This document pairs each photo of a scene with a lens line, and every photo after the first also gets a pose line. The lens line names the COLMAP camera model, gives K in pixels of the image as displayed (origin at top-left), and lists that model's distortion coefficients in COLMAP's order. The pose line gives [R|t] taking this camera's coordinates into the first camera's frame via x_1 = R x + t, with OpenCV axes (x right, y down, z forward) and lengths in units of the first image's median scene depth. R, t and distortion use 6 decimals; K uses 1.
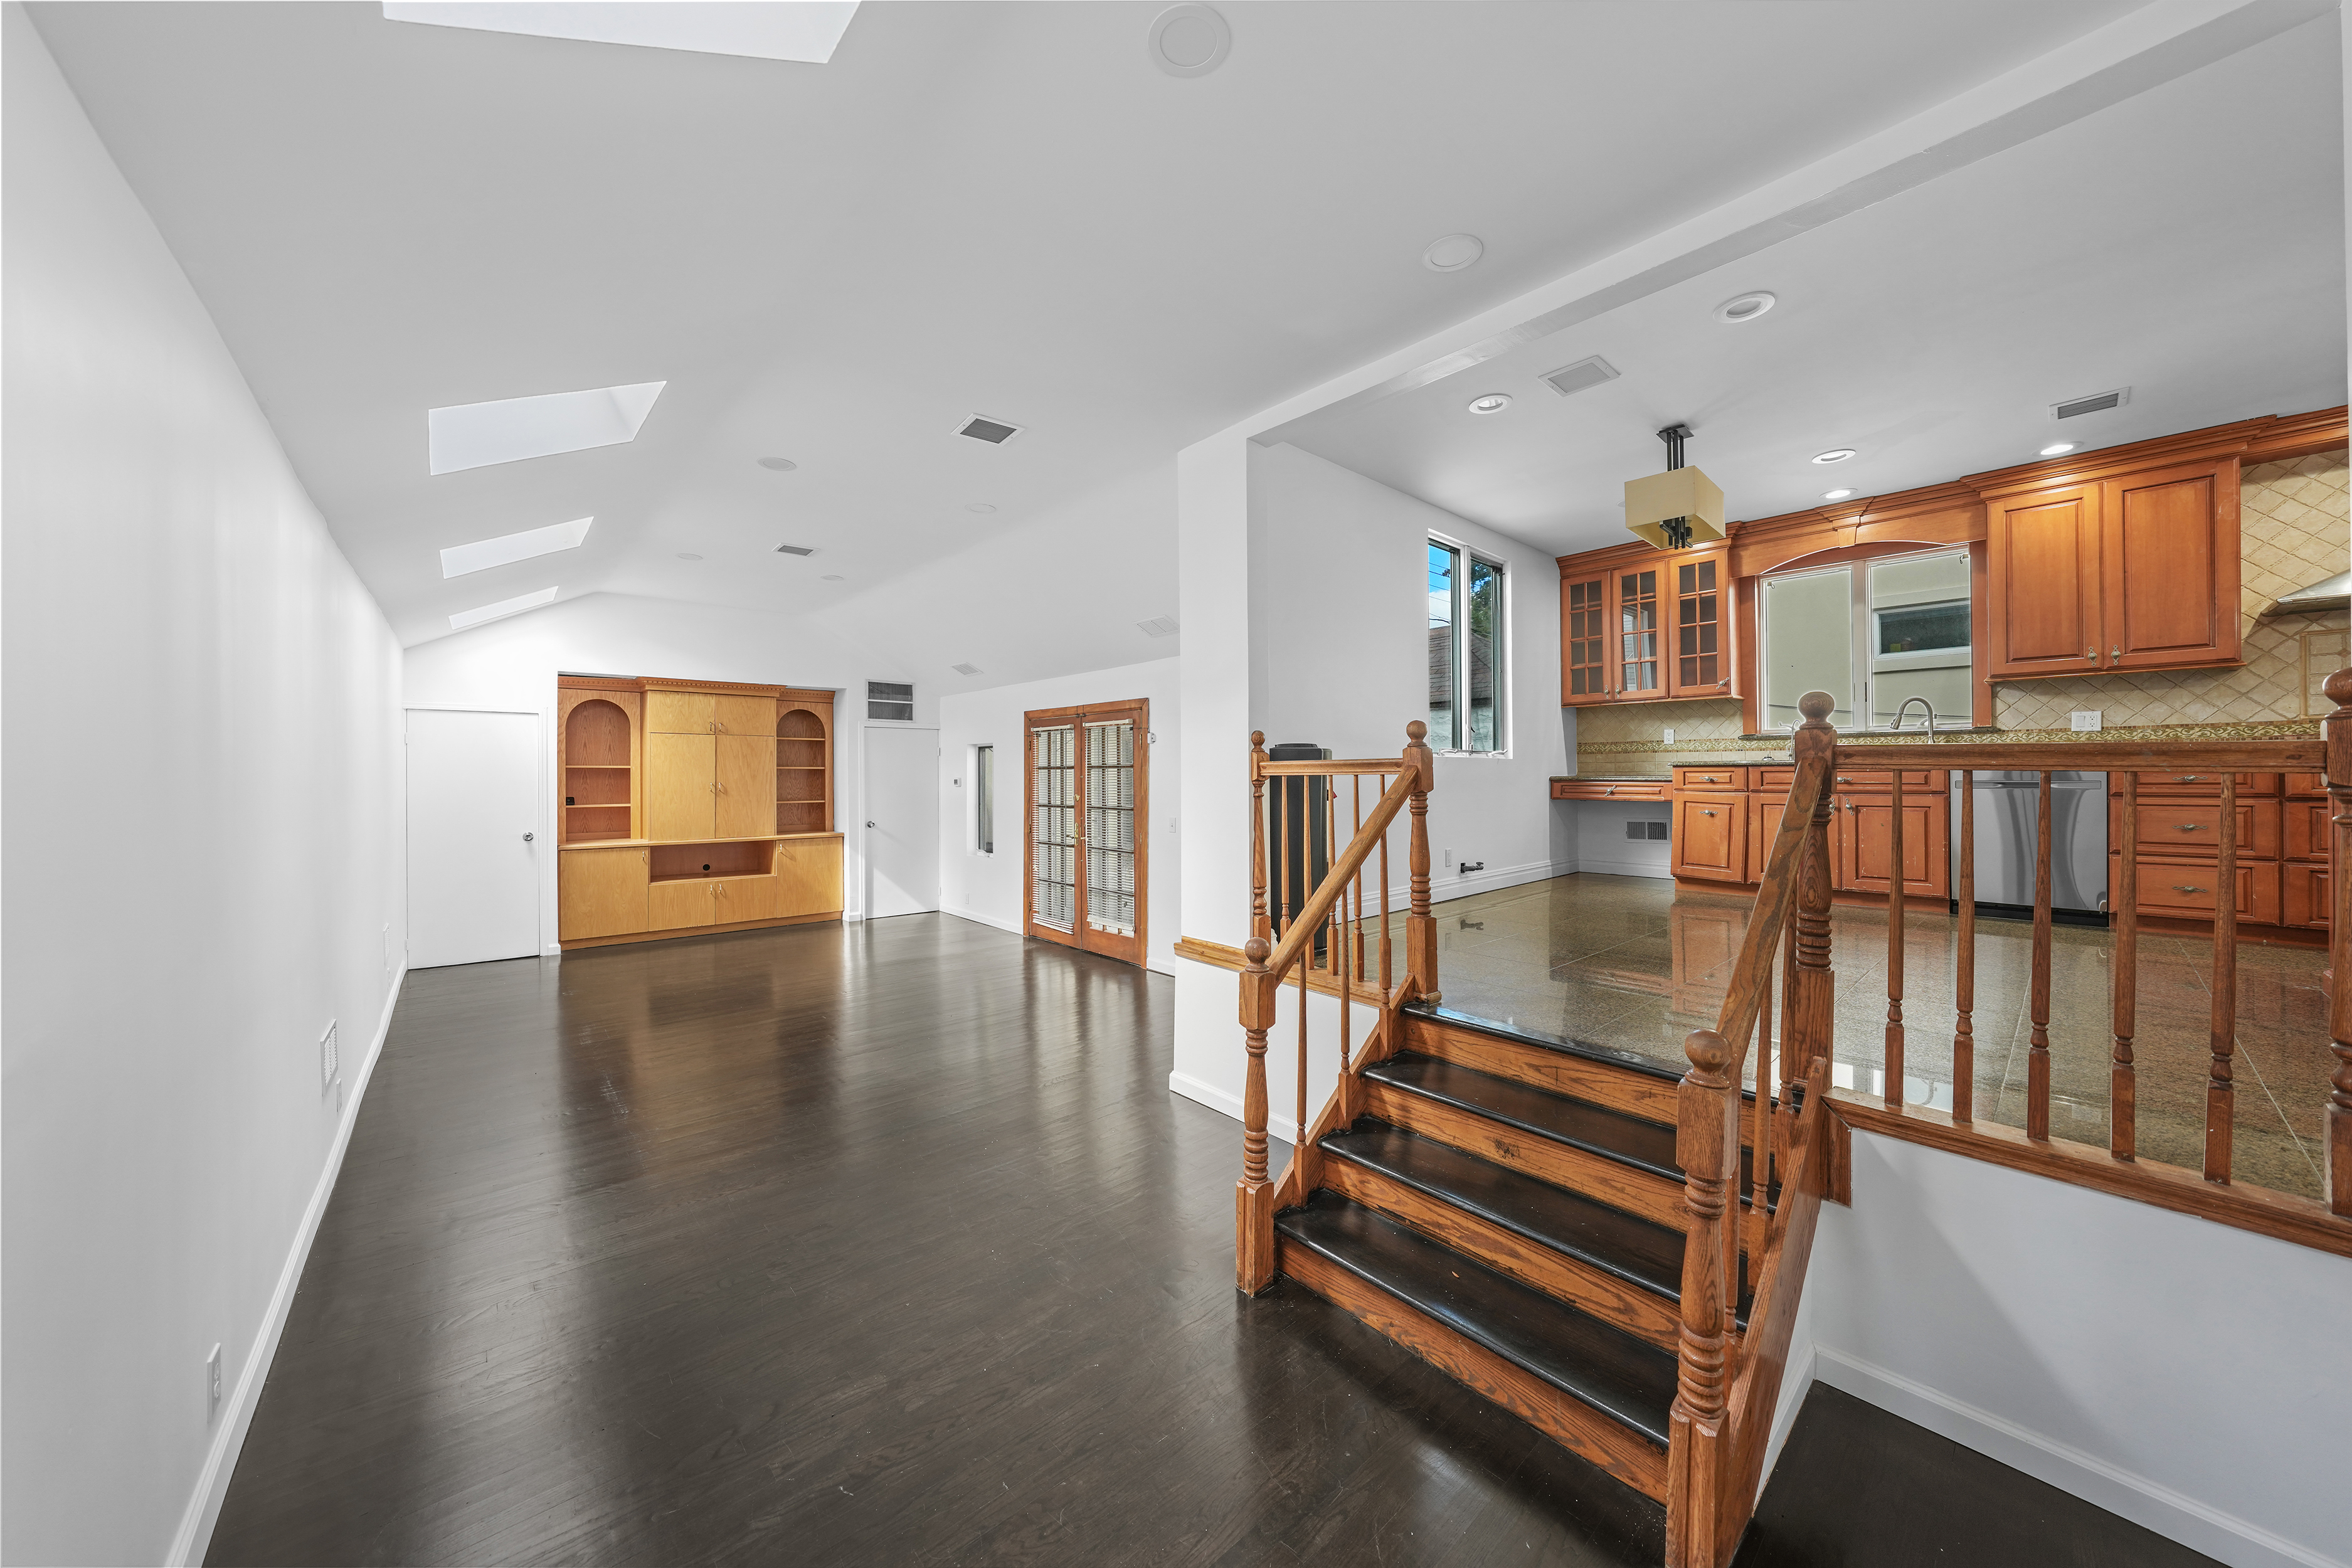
lens RADIAL K [[807.0, 0, 1167.7], [0, 807.0, 782.8], [0, 0, 1]] dist [-0.003123, 0.000125]
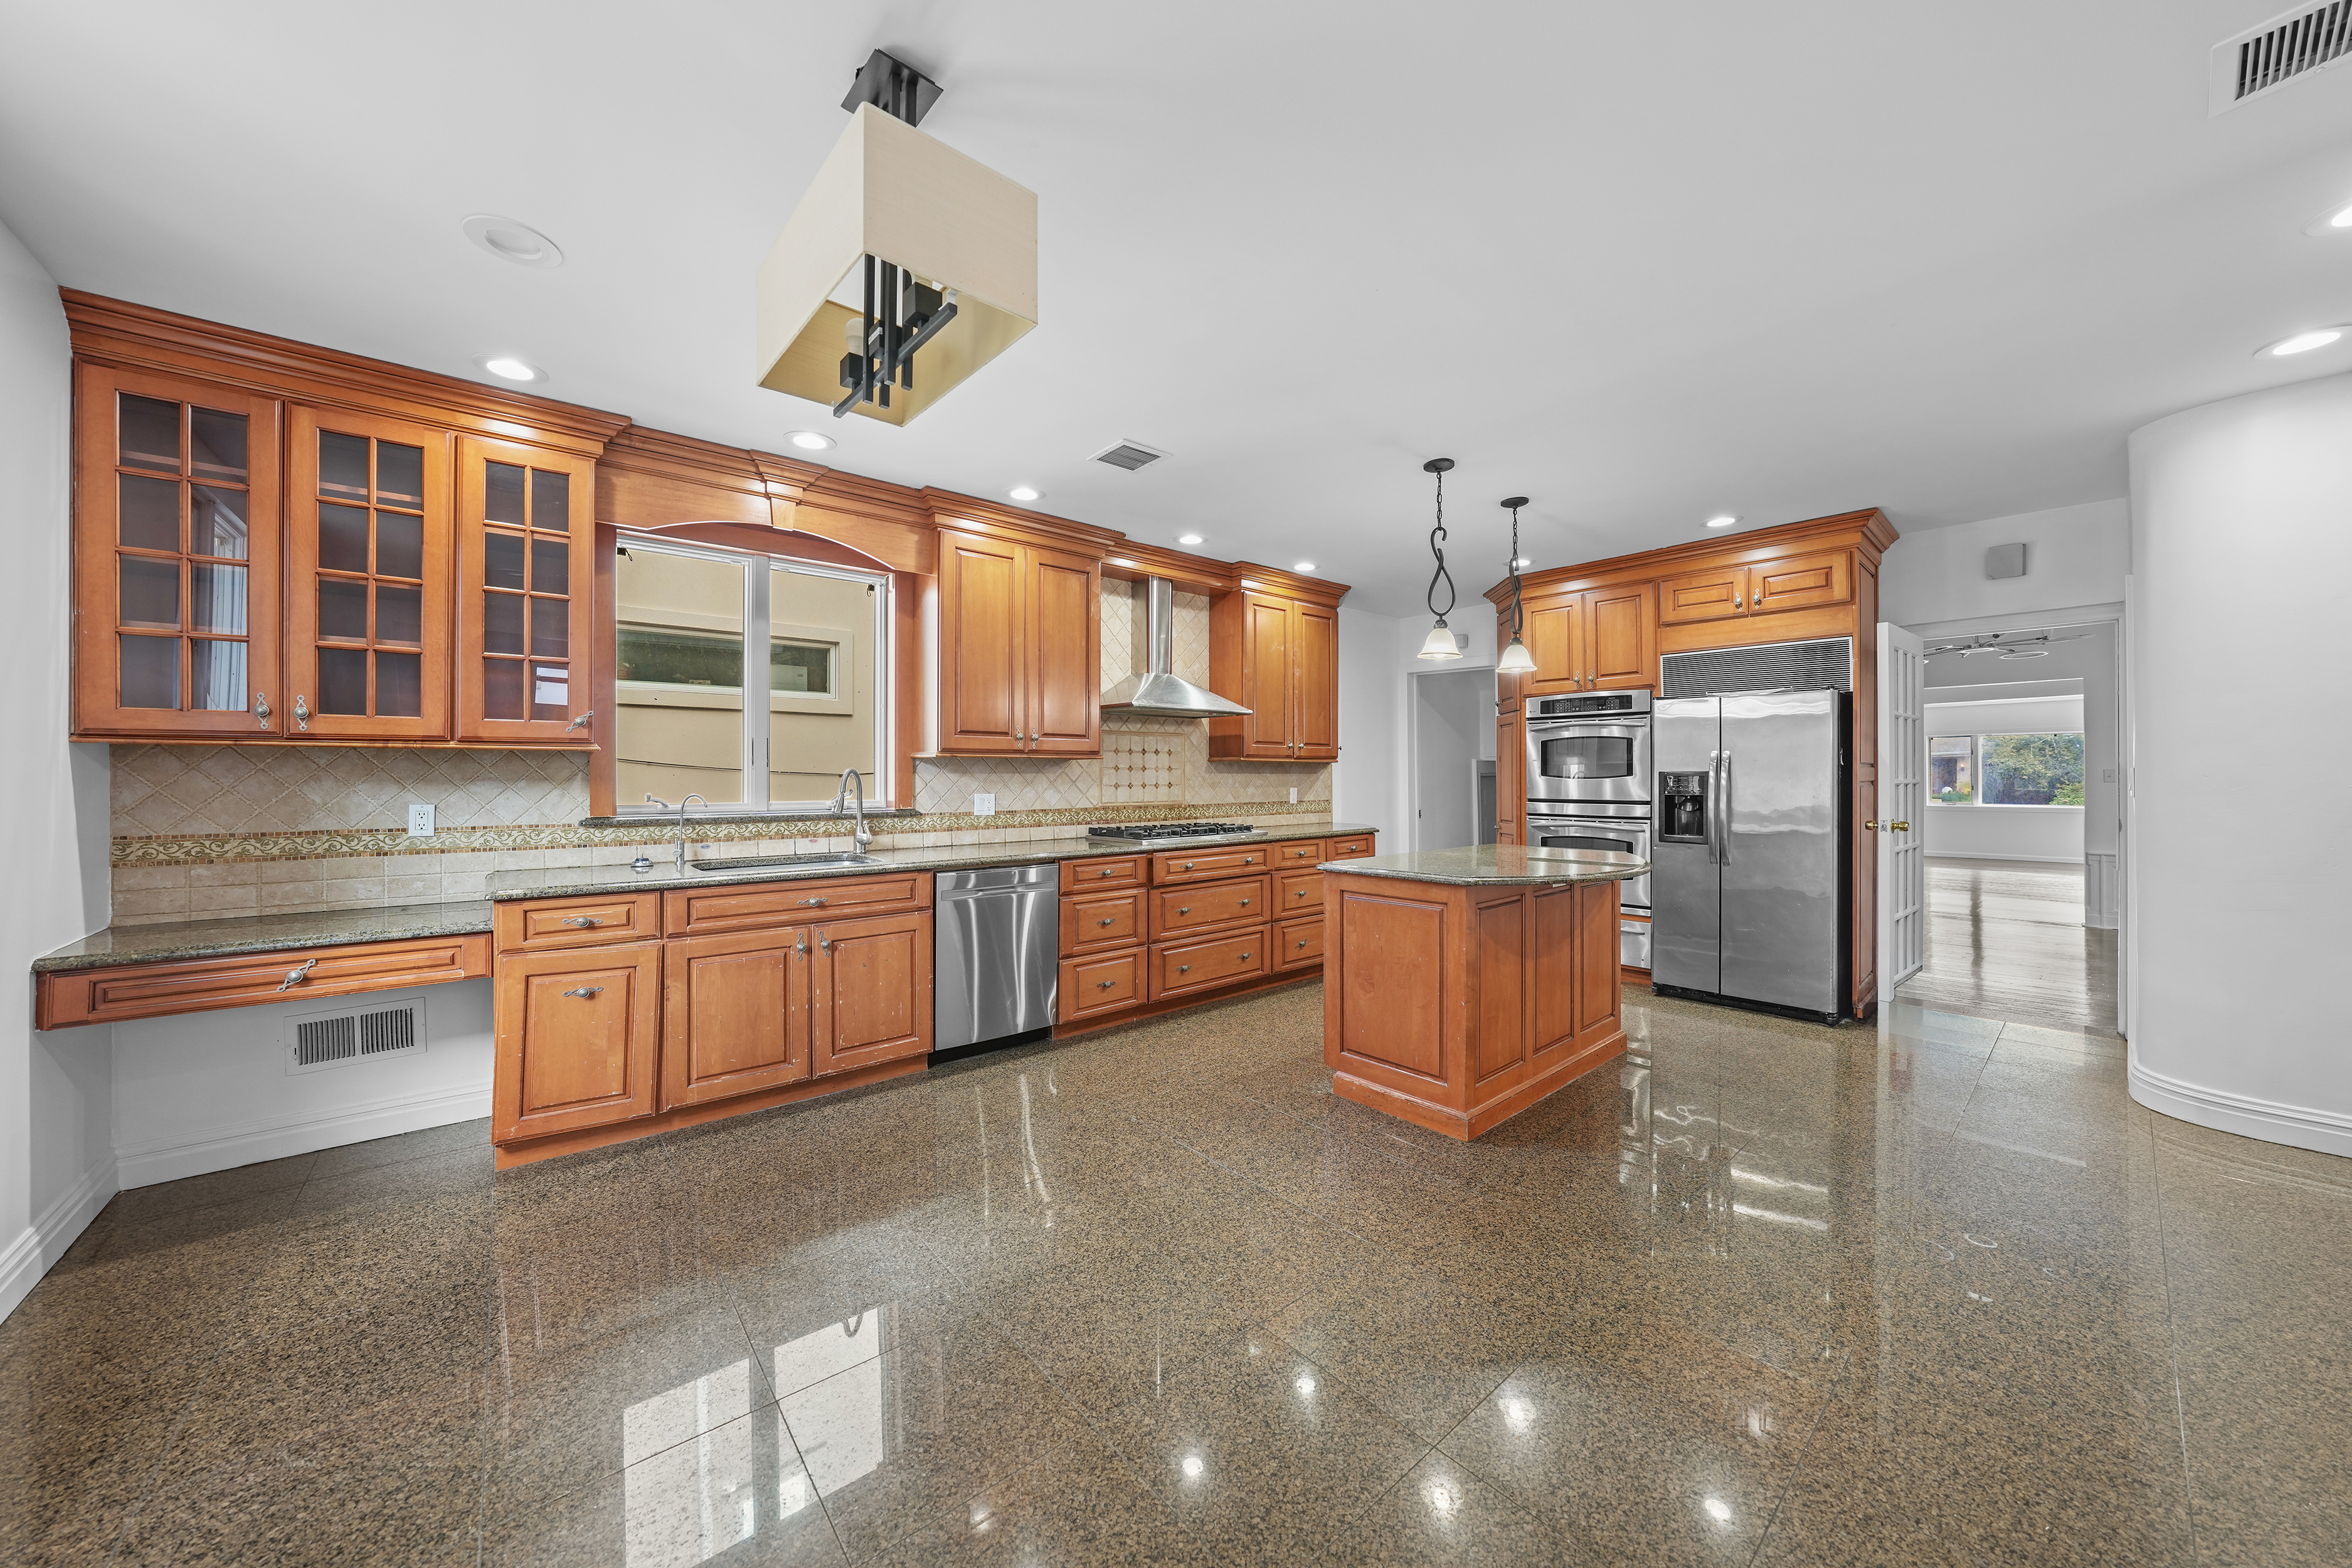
lens RADIAL K [[807.0, 0, 1160.0], [0, 807.0, 768.9], [0, 0, 1]] dist [-0.003123, 0.000125]
pose [[0.024884, 0.006355, 0.999670, 0.186317], [0.010166, 0.999926, -0.006610, -0.084307], [-0.999639, 0.010327, 0.024817, 0.605948]]
